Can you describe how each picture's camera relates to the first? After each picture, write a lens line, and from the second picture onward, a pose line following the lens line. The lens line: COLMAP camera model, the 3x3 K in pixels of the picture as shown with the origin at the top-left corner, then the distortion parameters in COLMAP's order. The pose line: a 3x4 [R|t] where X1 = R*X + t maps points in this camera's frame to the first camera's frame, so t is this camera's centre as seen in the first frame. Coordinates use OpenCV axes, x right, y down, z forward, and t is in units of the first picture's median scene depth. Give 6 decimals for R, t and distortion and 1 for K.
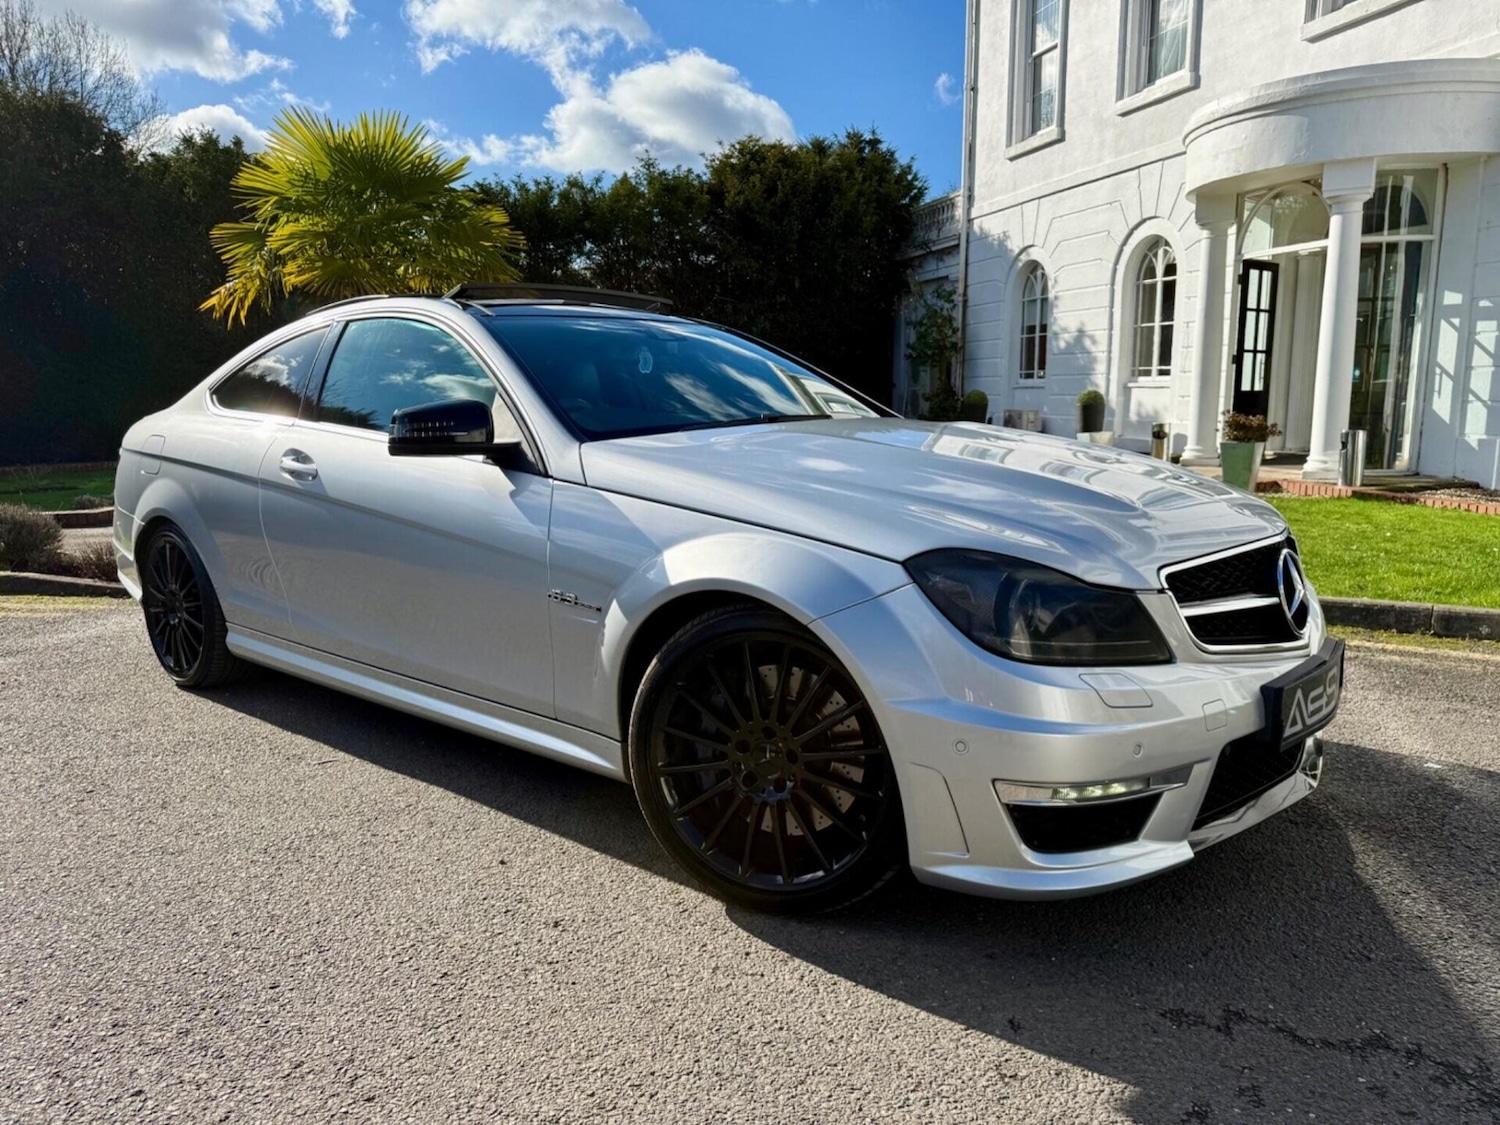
lens RADIAL K [[1084.7, 0, 757.1], [0, 1084.7, 565.4], [0, 0, 1]] dist [-0.004356, -0.004152]
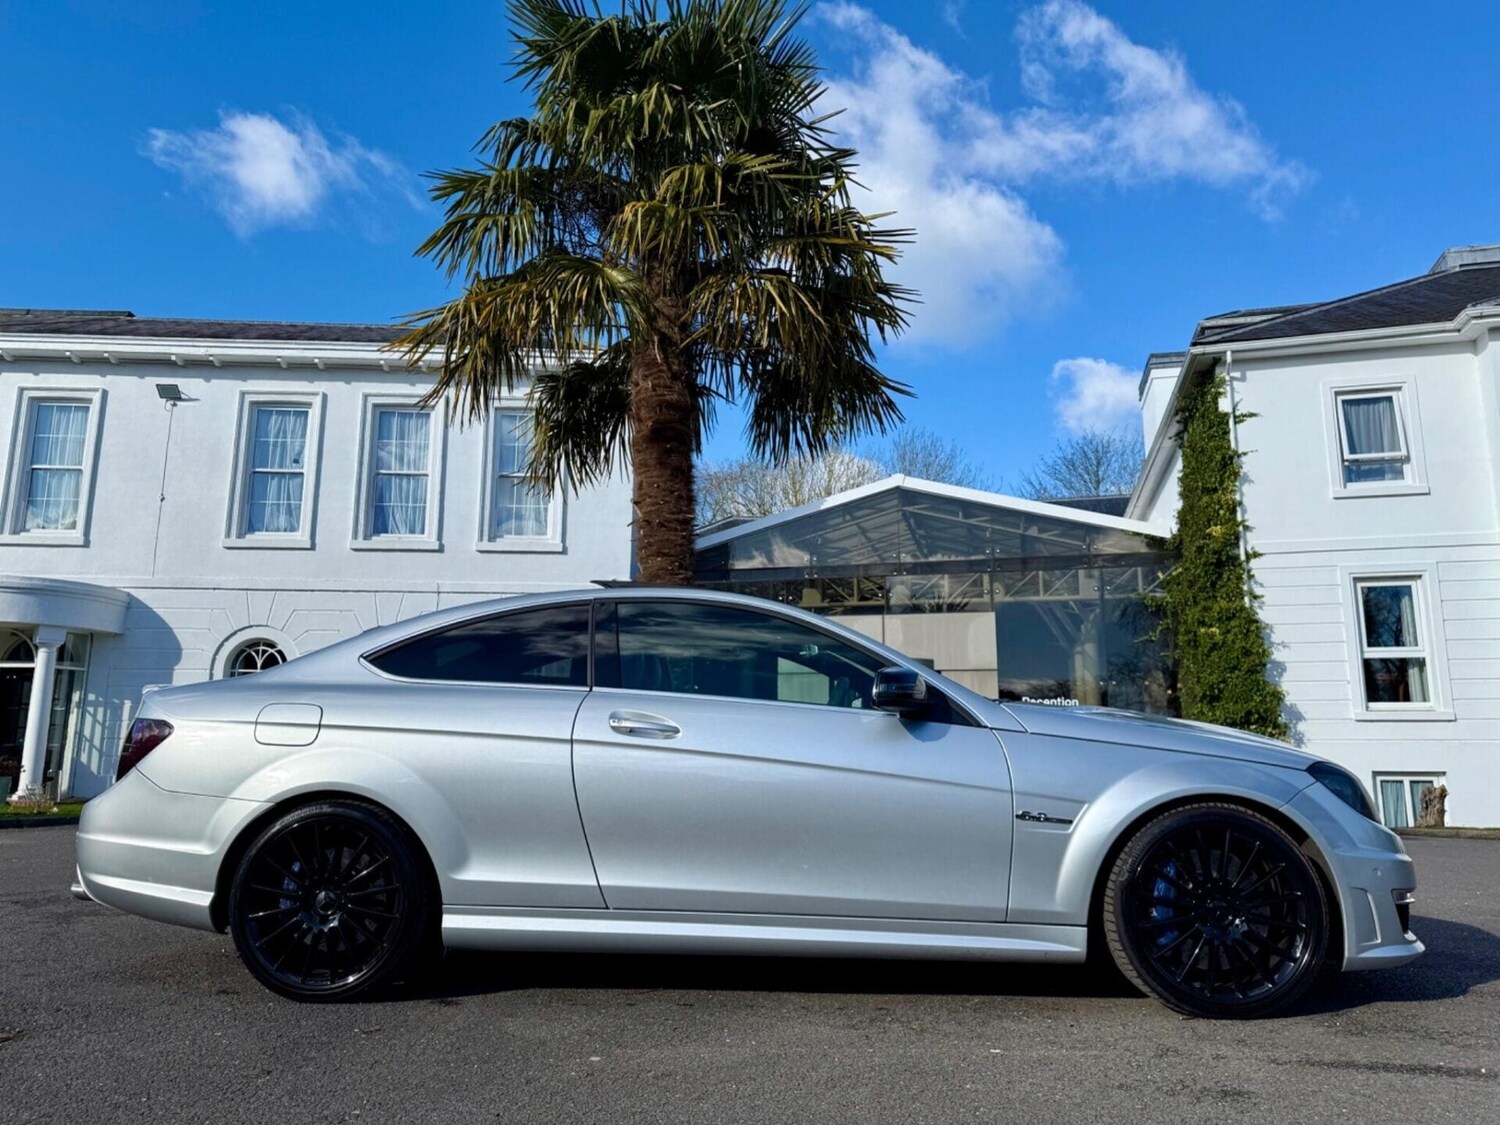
lens RADIAL K [[1054.9, 0, 743.4], [0, 1054.9, 568.8], [0, 0, 1]] dist [0.080893, -0.120830]
pose [[0.241151, 0.191720, 0.951362, -1.284335], [0.145265, 0.962118, -0.230709, 0.179891], [-0.959554, 0.193835, 0.204166, -0.744493]]
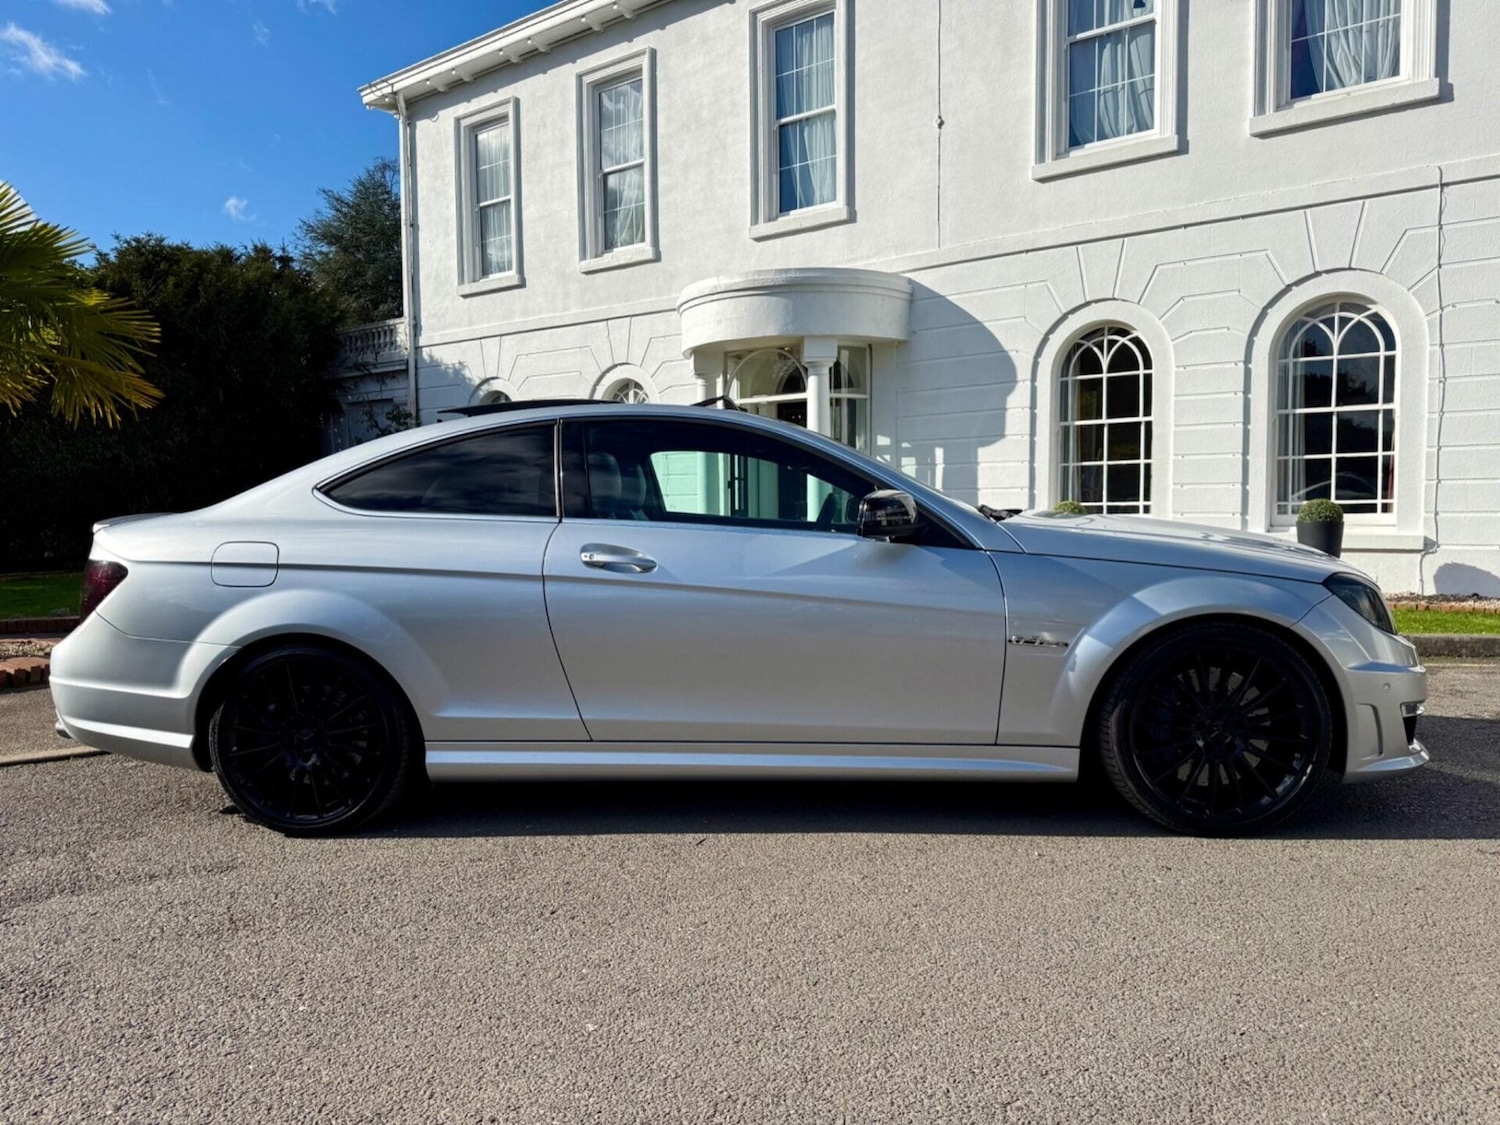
lens RADIAL K [[1058.6, 0, 745.1], [0, 1058.6, 571.0], [0, 0, 1]] dist [0.042000, -0.052539]
pose [[0.808924, -0.034135, 0.586921, -0.407175], [0.095596, 0.992664, -0.074023, 0.000316], [-0.580088, 0.115986, 0.806253, 0.049263]]
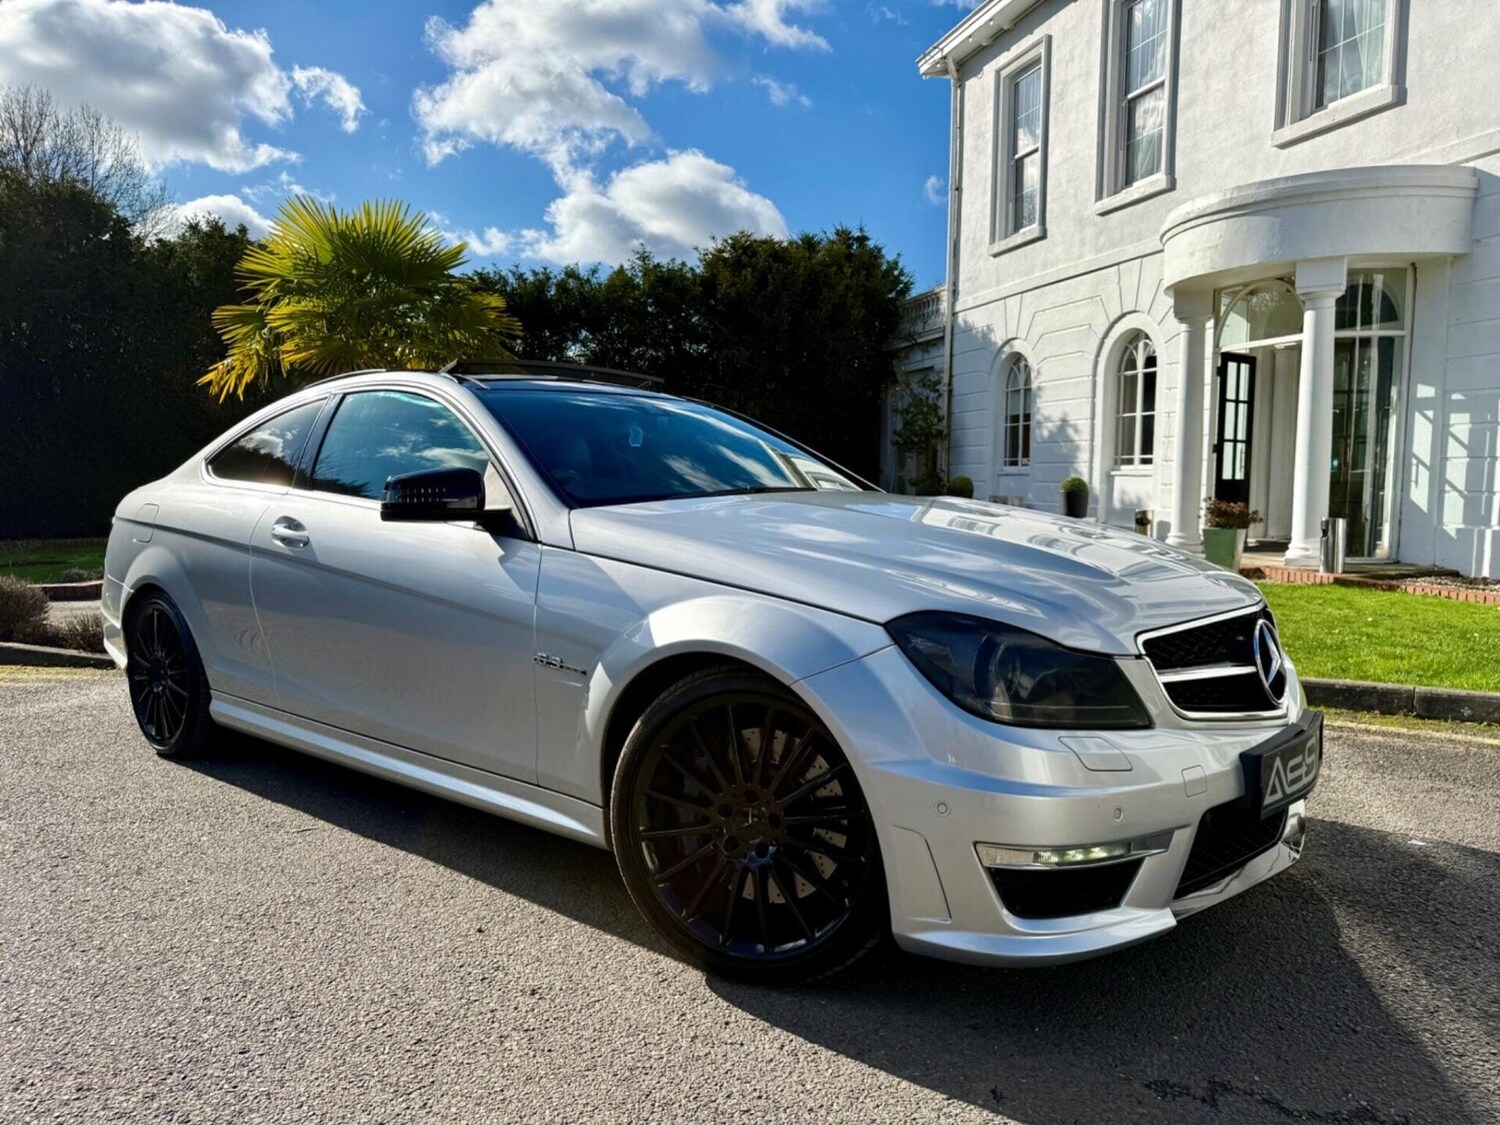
lens RADIAL K [[1083.9, 0, 753.3], [0, 1083.9, 562.5], [0, 0, 1]] dist [-0.002695, -0.006071]
pose [[0.999921, 0.010401, 0.007126, 0.000942], [-0.009788, 0.996648, -0.081228, 0.005661], [-0.007947, 0.081151, 0.996670, -0.004129]]
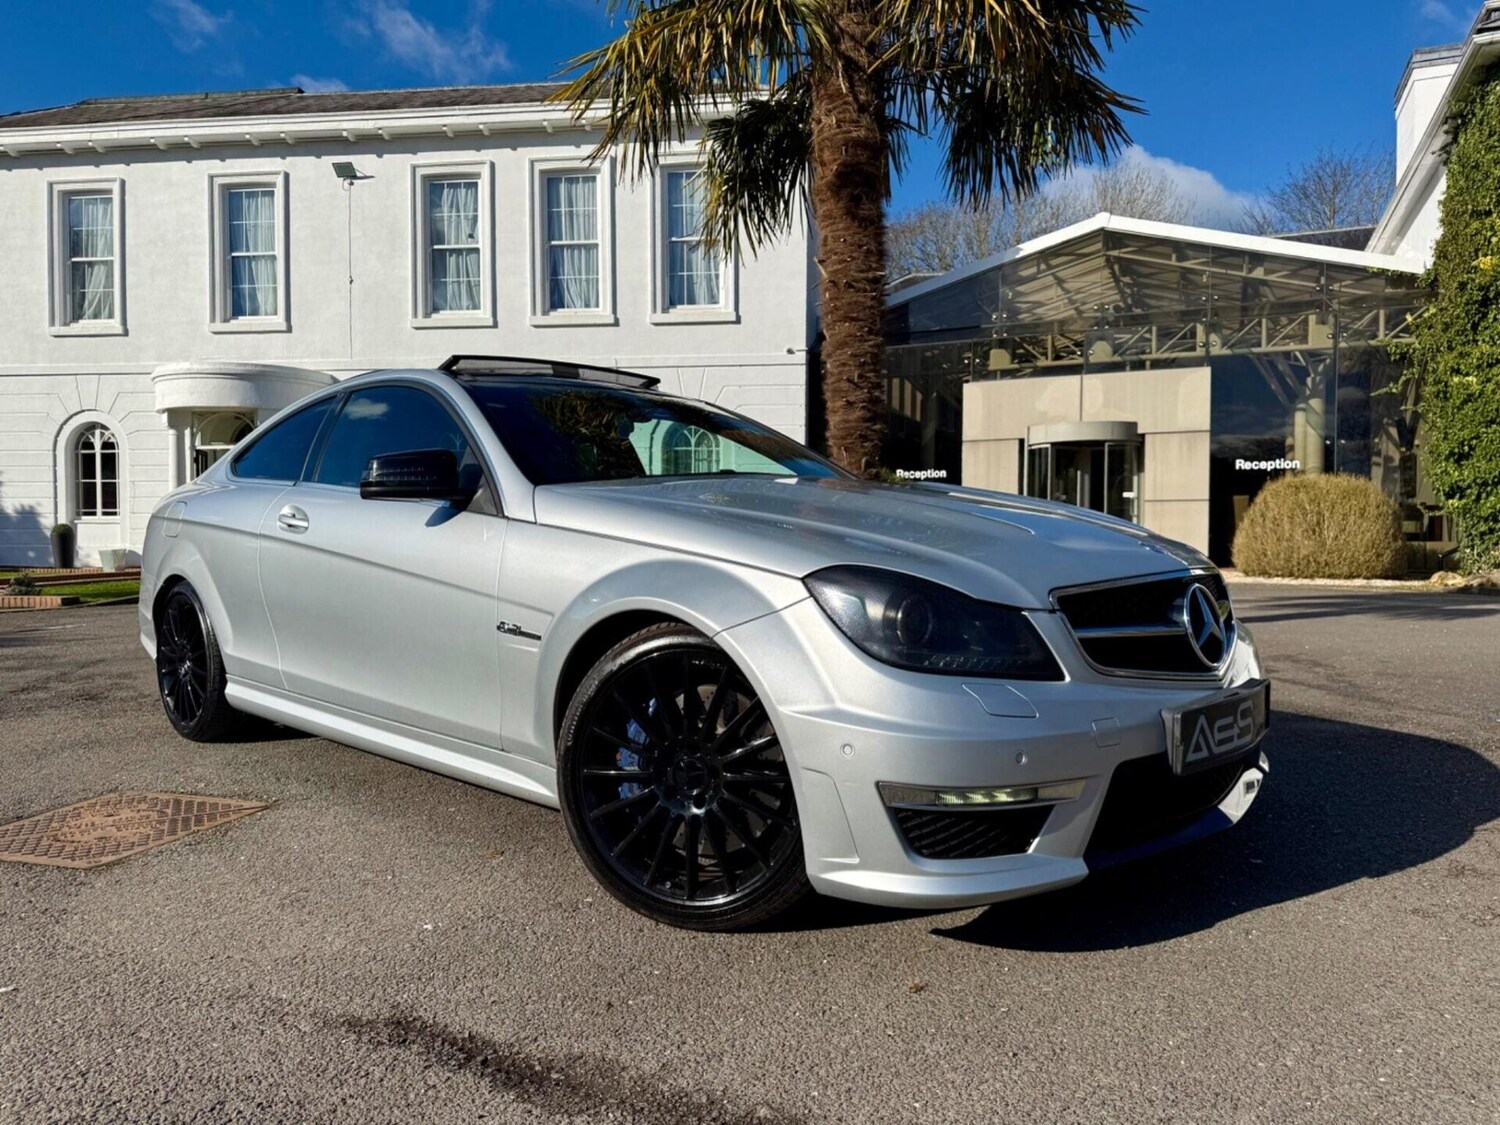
lens RADIAL K [[1058.6, 0, 745.1], [0, 1058.6, 571.0], [0, 0, 1]] dist [0.042000, -0.052539]
pose [[0.396274, -0.021336, 0.917884, -1.244700], [0.143236, 0.988926, -0.038852, 0.166020], [-0.906891, 0.146870, 0.394941, -0.718864]]
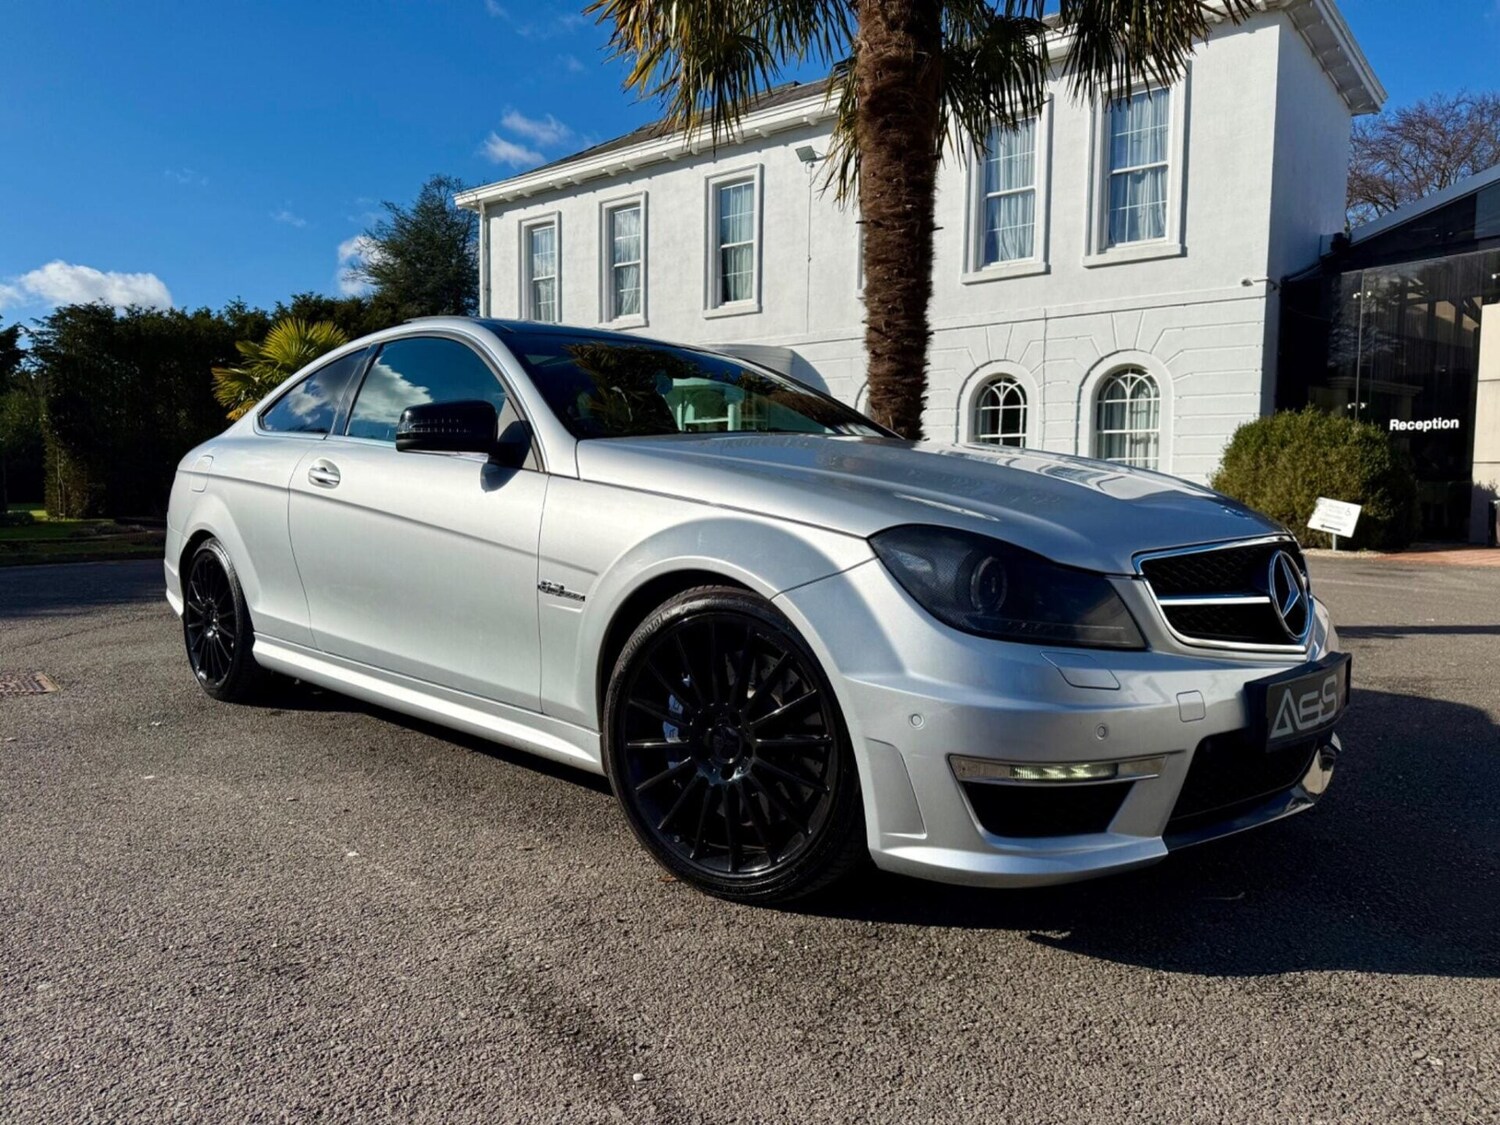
lens RADIAL K [[1058.6, 0, 745.1], [0, 1058.6, 571.0], [0, 0, 1]] dist [0.042000, -0.052539]
pose [[0.824891, -0.021483, 0.564883, -0.934987], [0.070108, 0.995451, -0.064521, 0.216402], [-0.560927, 0.092826, 0.822644, -1.070421]]
